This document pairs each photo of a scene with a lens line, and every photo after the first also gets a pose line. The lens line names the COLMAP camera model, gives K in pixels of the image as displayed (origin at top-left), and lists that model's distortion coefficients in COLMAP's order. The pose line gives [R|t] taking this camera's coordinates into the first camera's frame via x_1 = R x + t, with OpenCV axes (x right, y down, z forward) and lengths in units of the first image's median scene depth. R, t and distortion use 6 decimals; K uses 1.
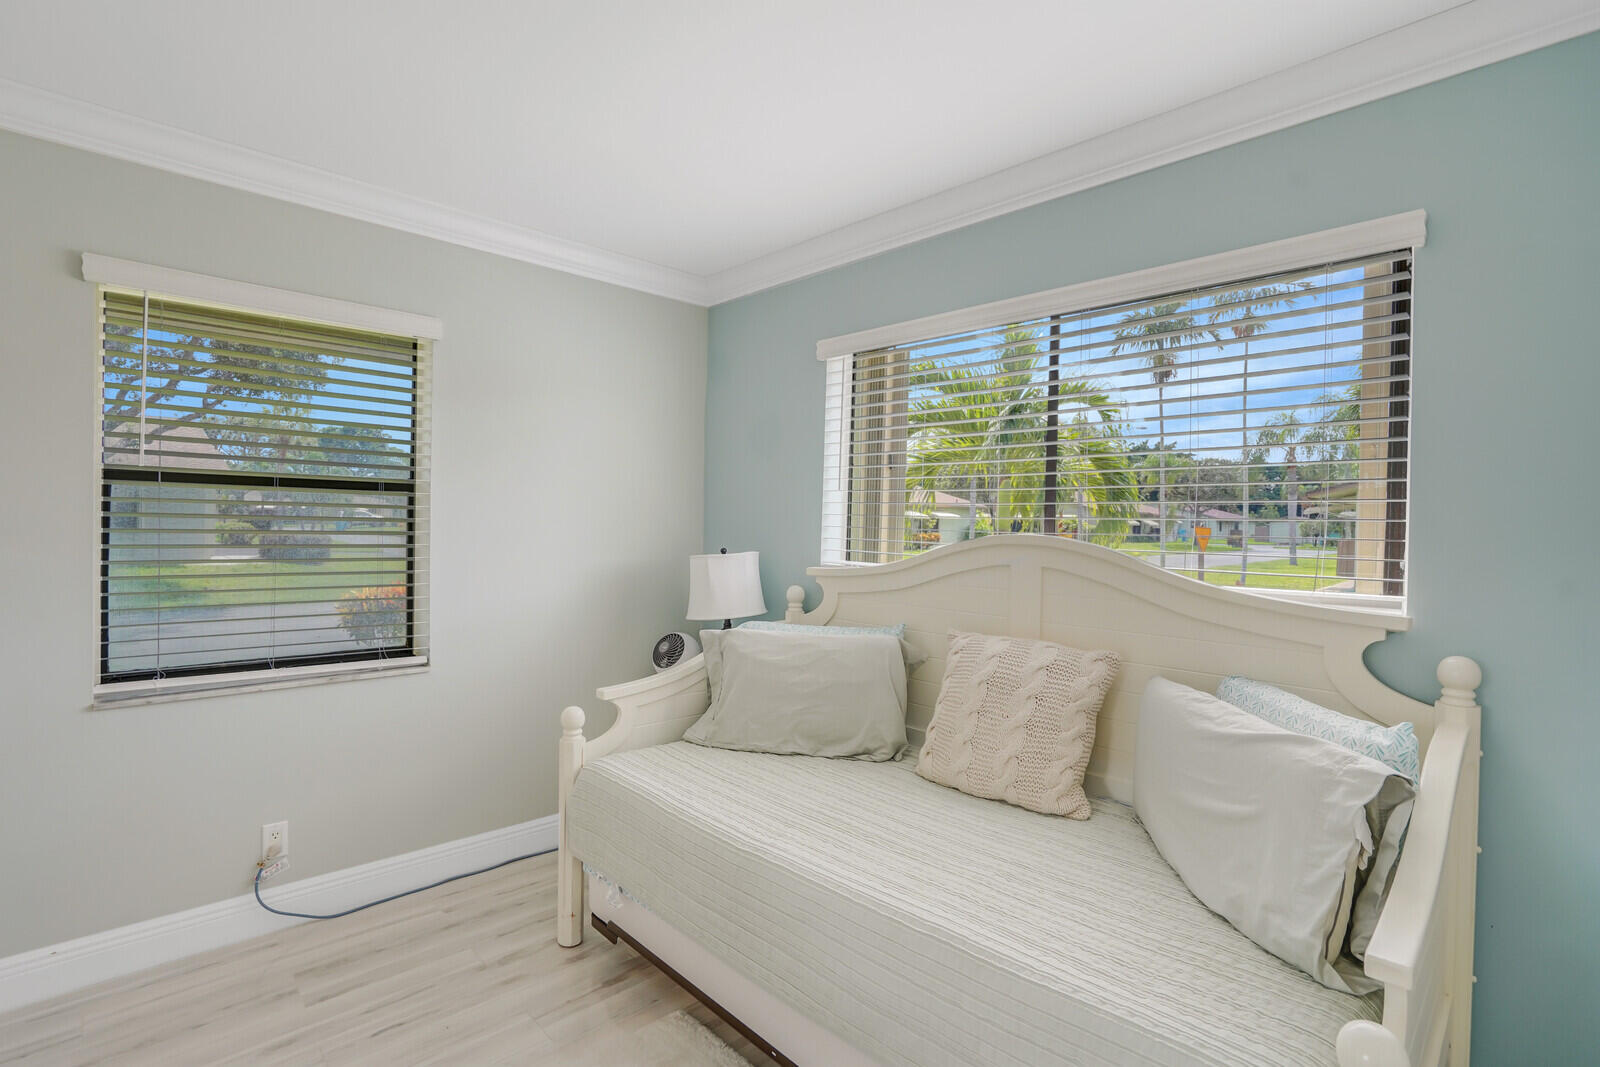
lens RADIAL K [[763.2, 0, 796.2], [0, 763.2, 510.1], [0, 0, 1]] dist [-0.041585, 0.005238]
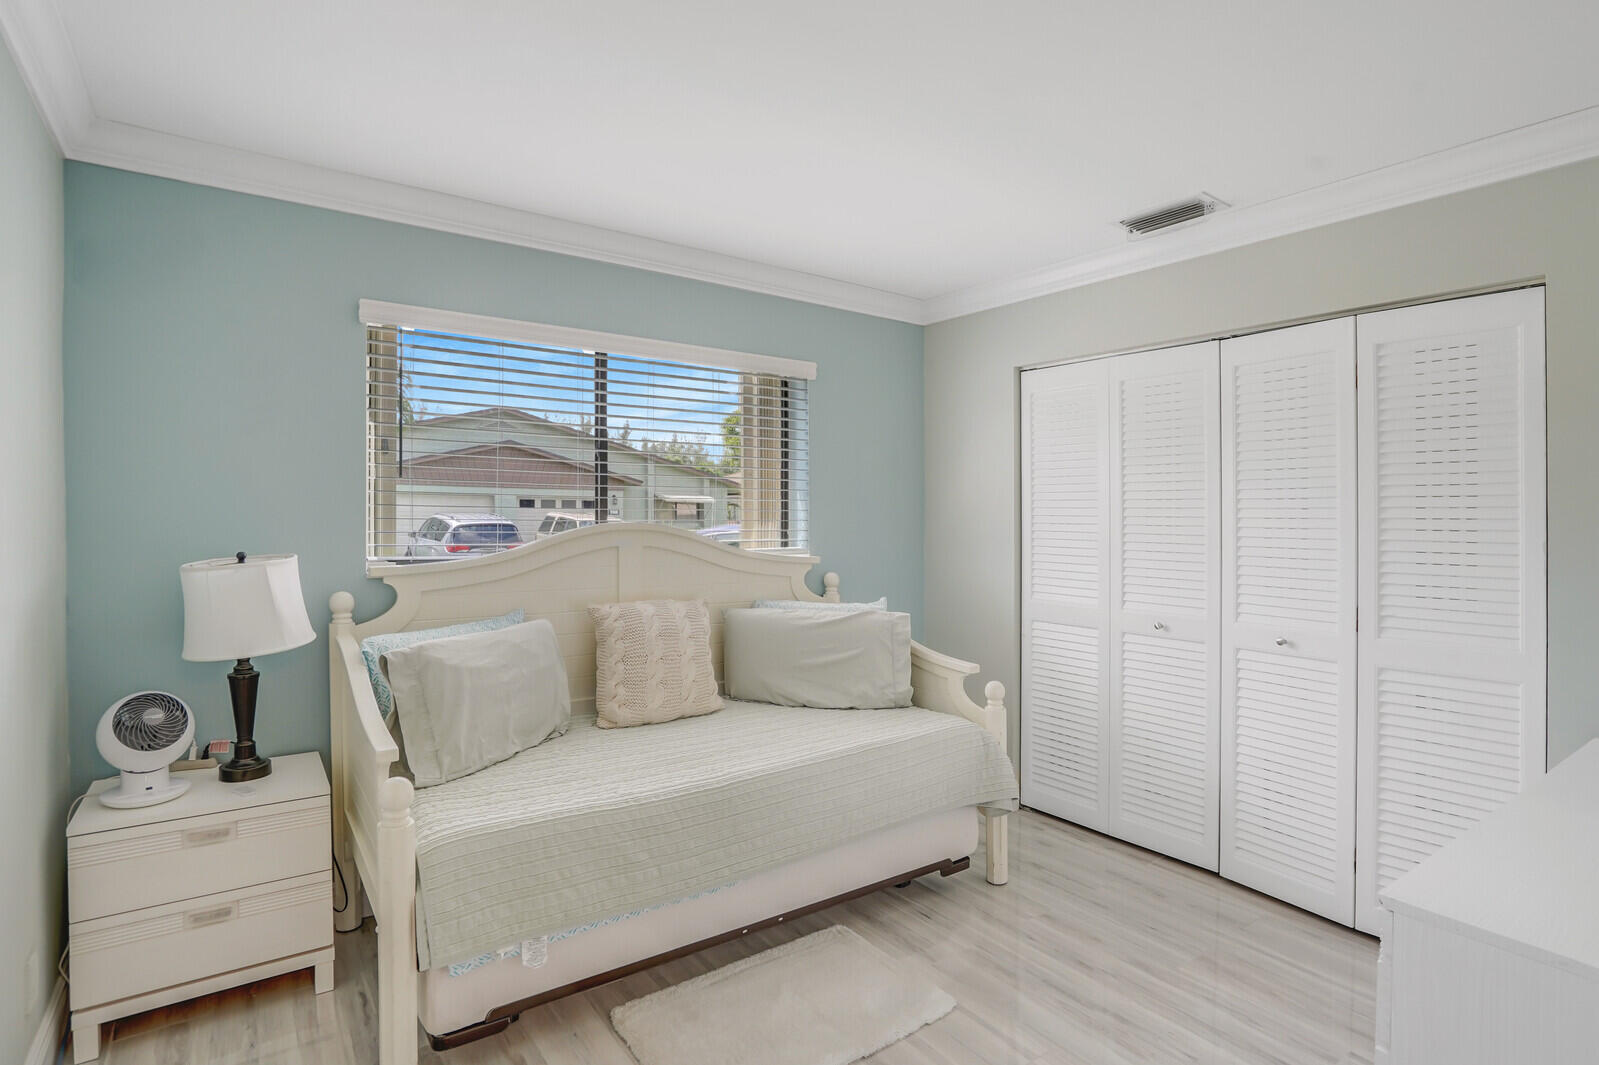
lens RADIAL K [[762.7, 0, 795.7], [0, 762.7, 509.1], [0, 0, 1]] dist [-0.041585, 0.005238]
pose [[0.161264, -0.009361, 0.986867, -0.987919], [-0.023518, 0.999635, 0.013325, -0.018594], [-0.986631, -0.025358, 0.160985, 0.539081]]
